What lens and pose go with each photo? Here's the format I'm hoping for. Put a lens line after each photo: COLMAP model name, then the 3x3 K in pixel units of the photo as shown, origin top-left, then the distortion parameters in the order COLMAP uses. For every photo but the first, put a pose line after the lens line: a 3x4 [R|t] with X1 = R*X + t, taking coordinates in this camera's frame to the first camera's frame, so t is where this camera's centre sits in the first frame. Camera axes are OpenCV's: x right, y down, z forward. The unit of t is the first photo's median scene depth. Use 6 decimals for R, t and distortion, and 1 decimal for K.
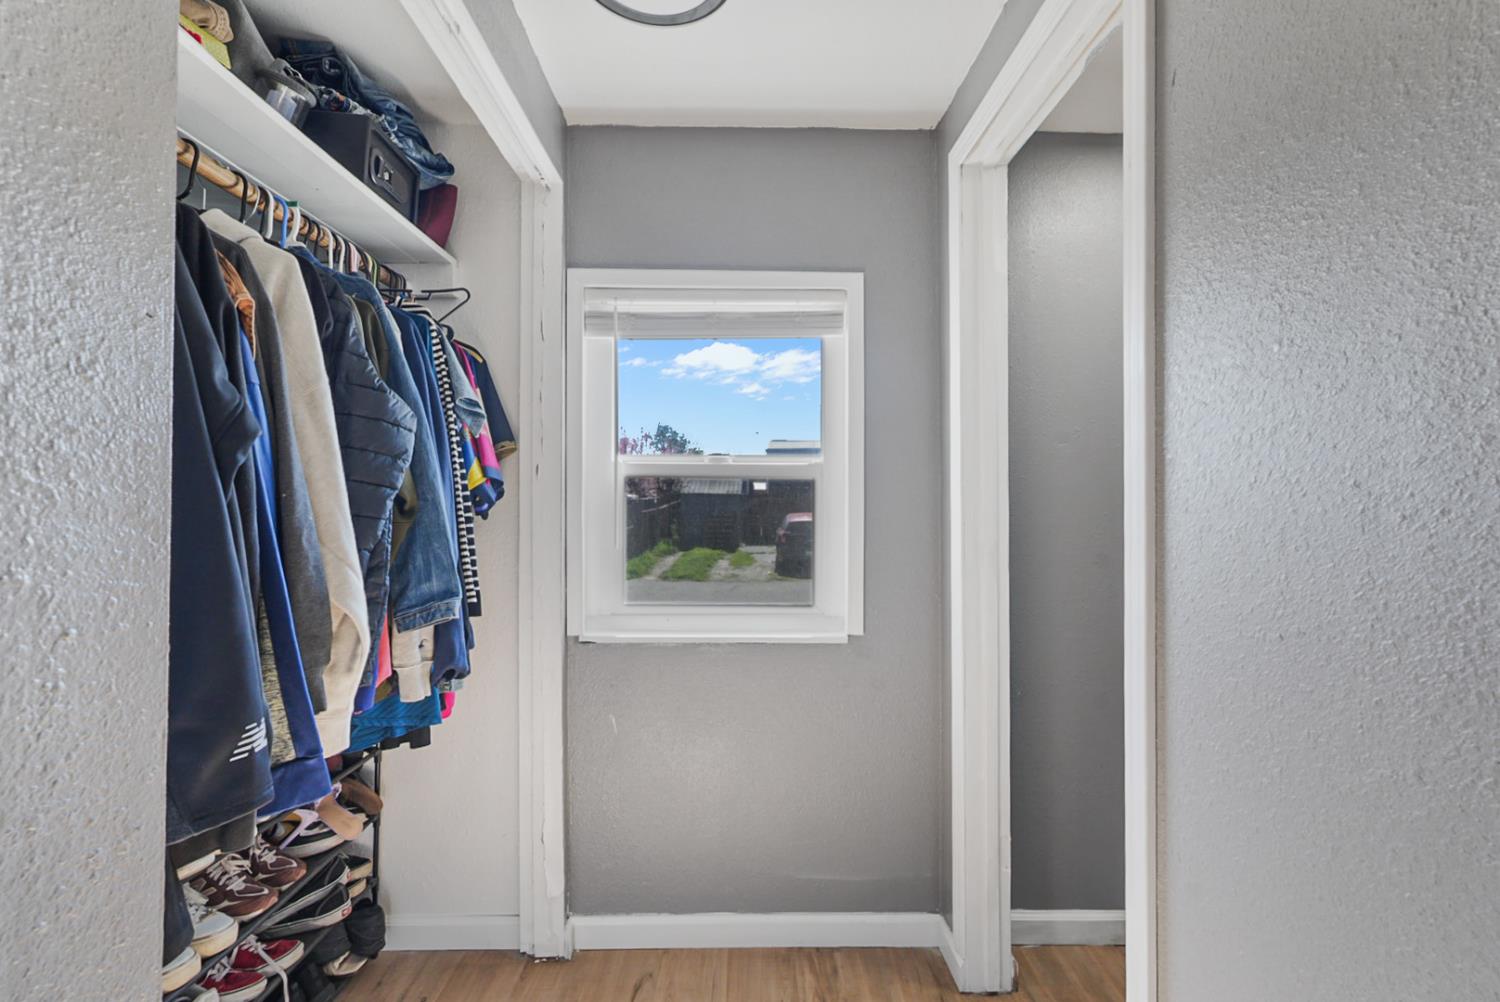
lens RADIAL K [[684.7, 0, 747.0], [0, 684.7, 493.7], [0, 0, 1]] dist [-0.000835, 0.000197]
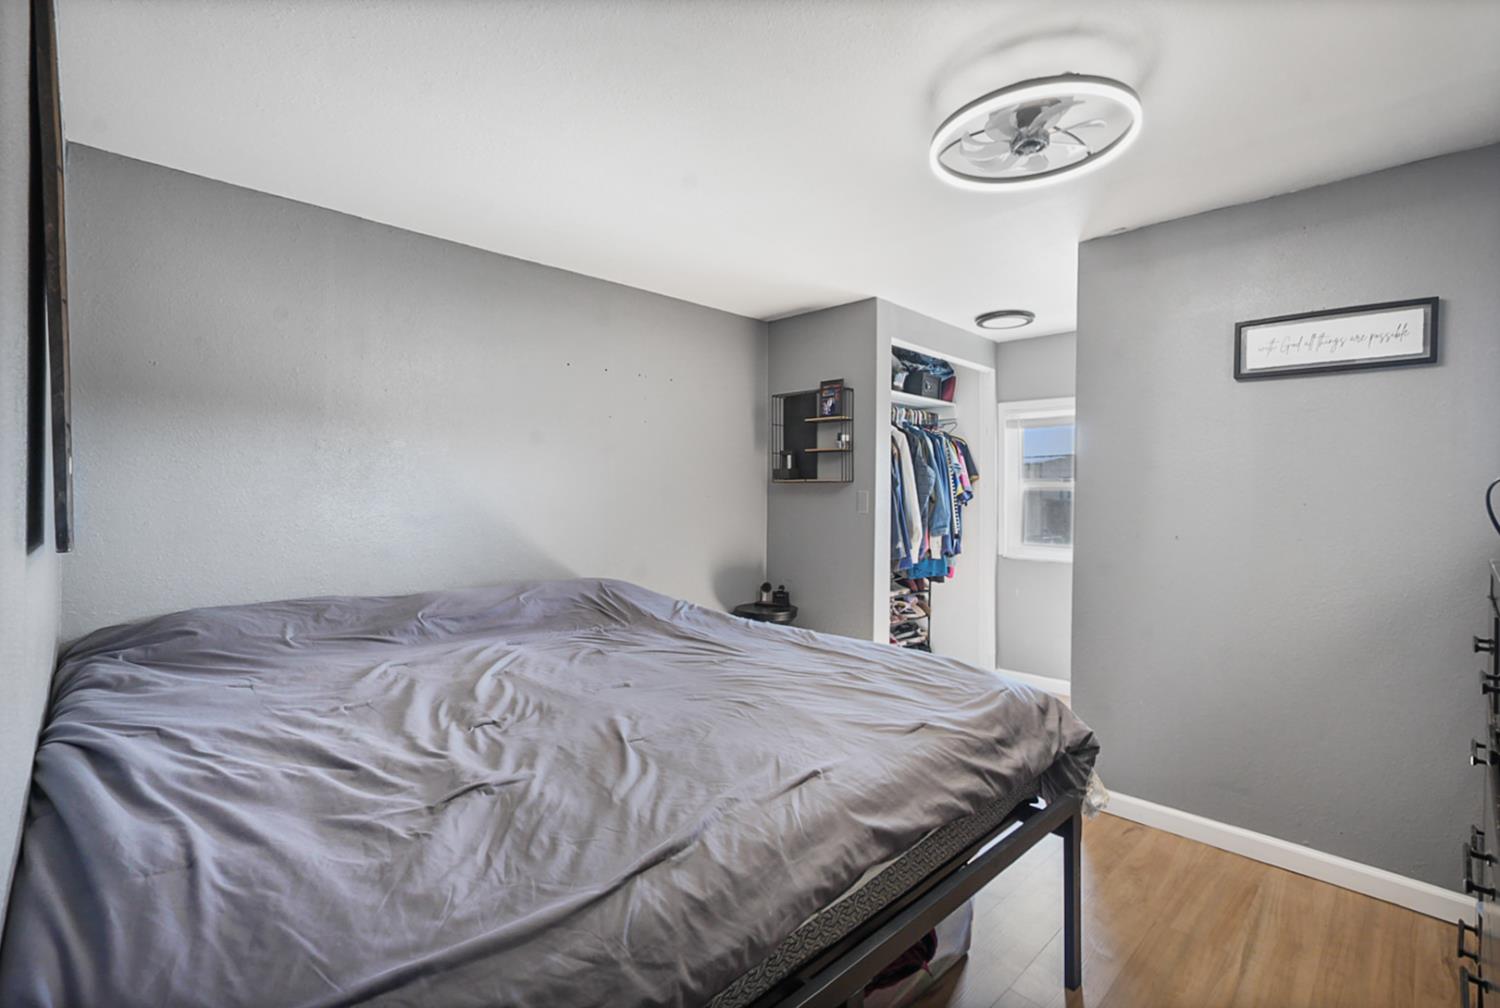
lens RADIAL K [[684.7, 0, 750.0], [0, 684.7, 504.0], [0, 0, 1]] dist [0.000139, 0.000007]
pose [[0.710180, -0.004627, -0.704005, 0.981731], [0.003649, 0.999989, -0.002892, 0.036931], [0.704011, -0.000515, 0.710189, -1.611228]]
